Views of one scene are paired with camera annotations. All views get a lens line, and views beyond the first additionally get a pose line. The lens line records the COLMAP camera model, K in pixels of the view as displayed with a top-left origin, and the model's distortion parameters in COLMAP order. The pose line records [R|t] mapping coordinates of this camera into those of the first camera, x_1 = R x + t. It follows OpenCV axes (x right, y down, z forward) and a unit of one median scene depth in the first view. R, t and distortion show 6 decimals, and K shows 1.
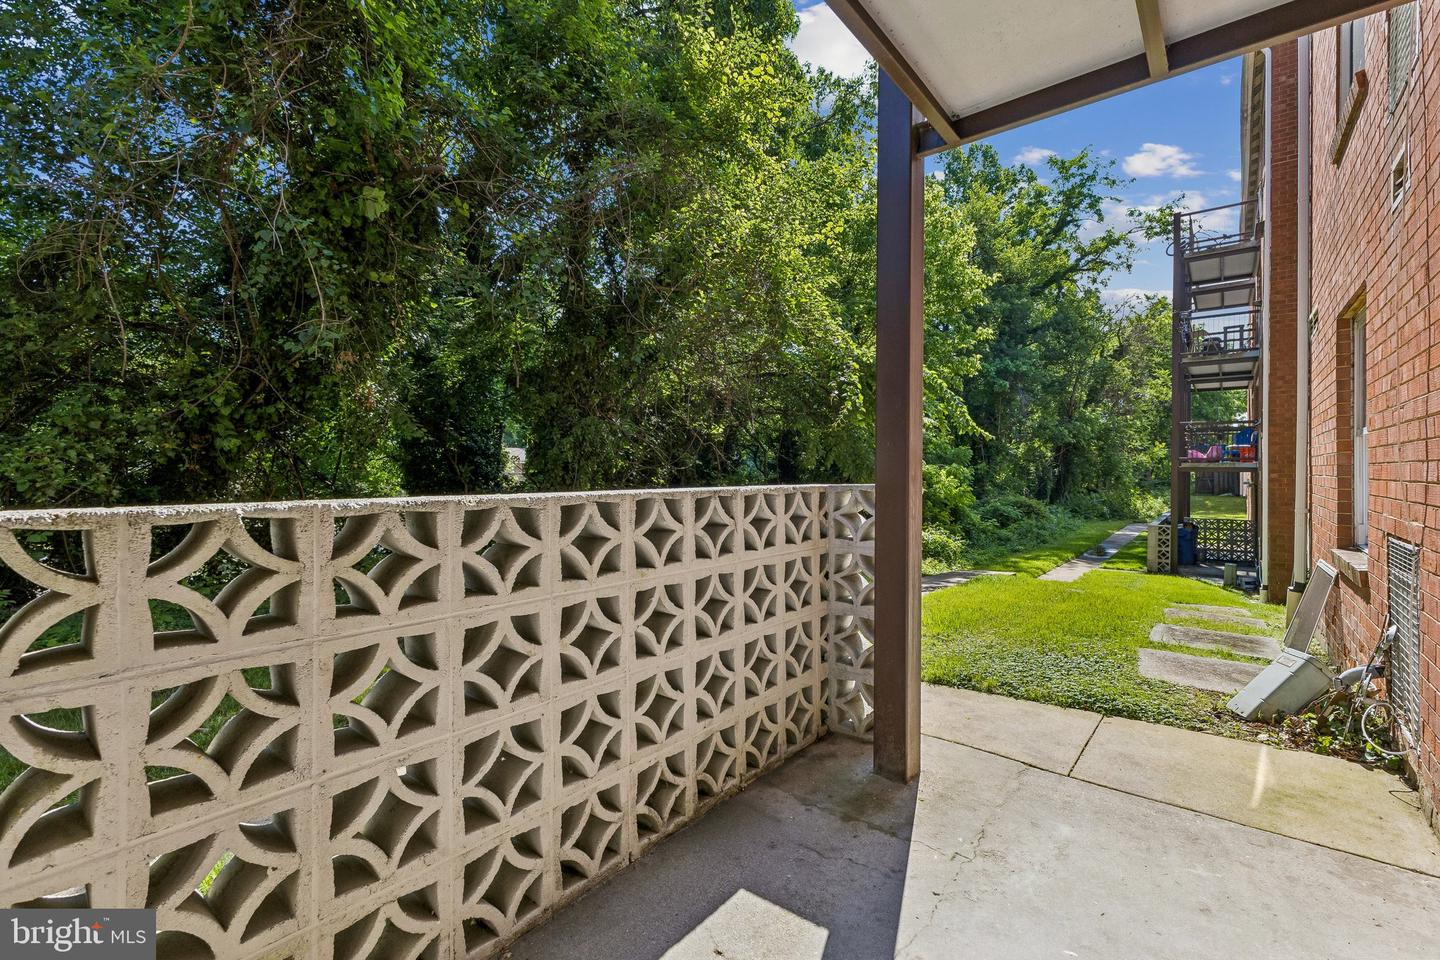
lens RADIAL K [[637.9, 0, 720.5], [0, 637.9, 474.1], [0, 0, 1]] dist [0.000897, 0.000012]
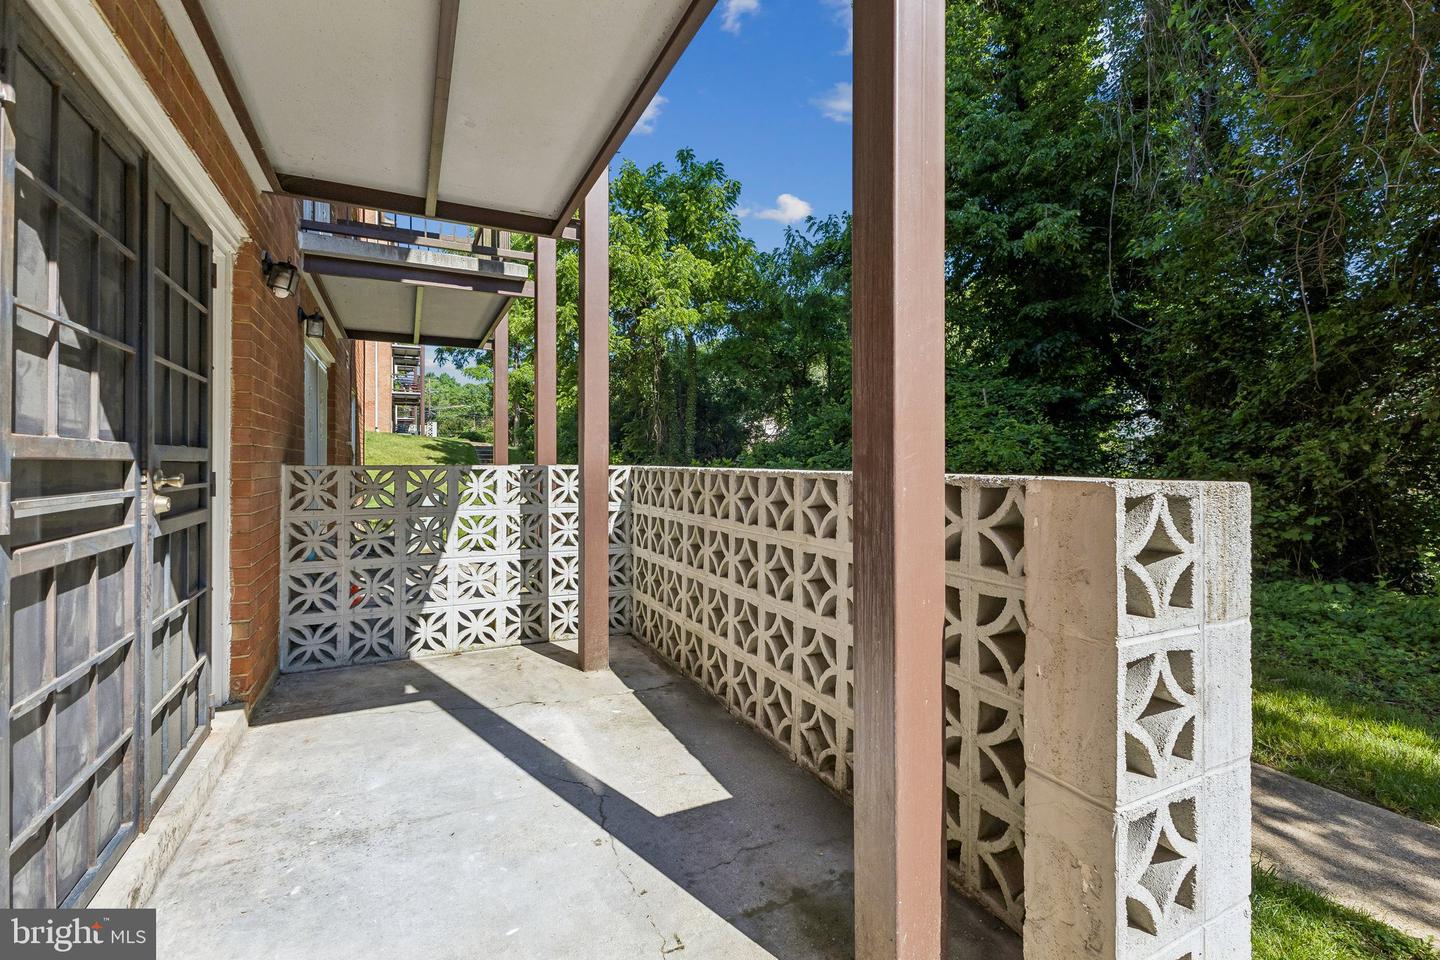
lens RADIAL K [[637.9, 0, 718.3], [0, 637.9, 455.3], [0, 0, 1]] dist [0.000897, 0.000012]
pose [[-0.426147, -0.003877, -0.904645, 1.093911], [-0.007336, 0.999973, -0.000830, -0.000505], [0.904624, 0.006283, -0.426164, 1.419083]]
